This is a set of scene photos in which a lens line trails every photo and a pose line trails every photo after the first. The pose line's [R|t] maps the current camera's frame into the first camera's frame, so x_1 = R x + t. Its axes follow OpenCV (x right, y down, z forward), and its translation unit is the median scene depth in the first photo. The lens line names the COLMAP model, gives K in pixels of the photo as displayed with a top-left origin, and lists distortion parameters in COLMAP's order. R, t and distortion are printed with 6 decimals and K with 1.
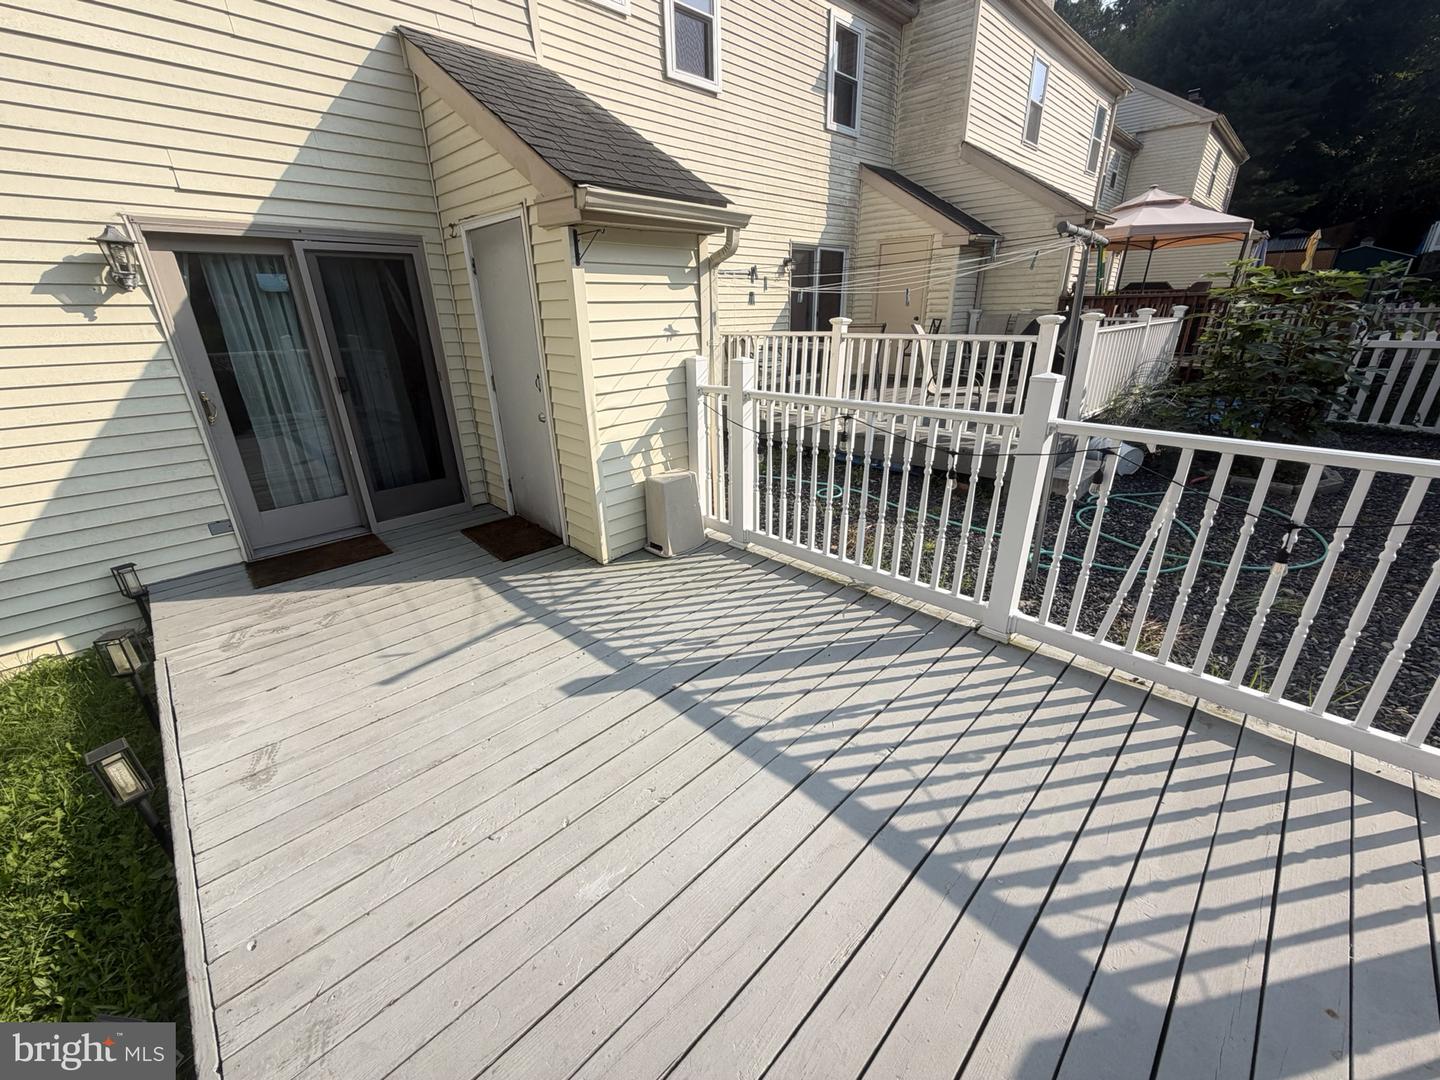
lens RADIAL K [[575.1, 0, 720.7], [0, 575.1, 543.3], [0, 0, 1]] dist [0.000048, 0.000604]
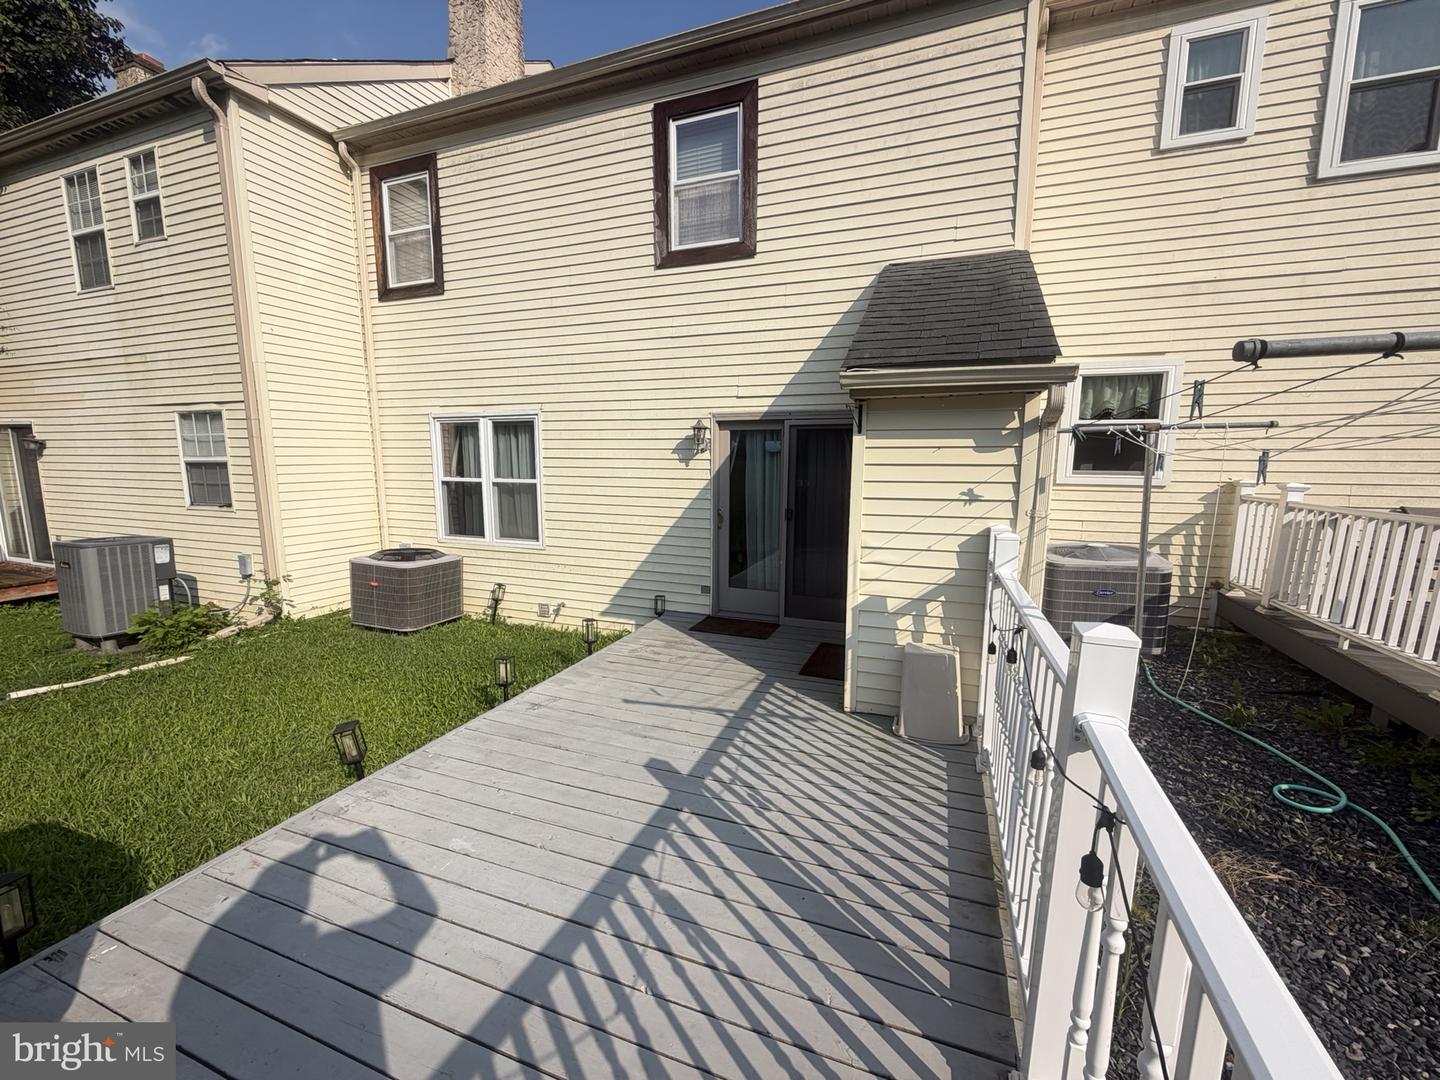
lens RADIAL K [[575.1, 0, 720.8], [0, 575.1, 541.3], [0, 0, 1]] dist [0.000048, 0.000604]
pose [[0.411734, 0.146464, -0.899457, 0.600397], [-0.354771, 0.934898, -0.010164, -0.162984], [0.839412, 0.323286, 0.436891, 0.320427]]
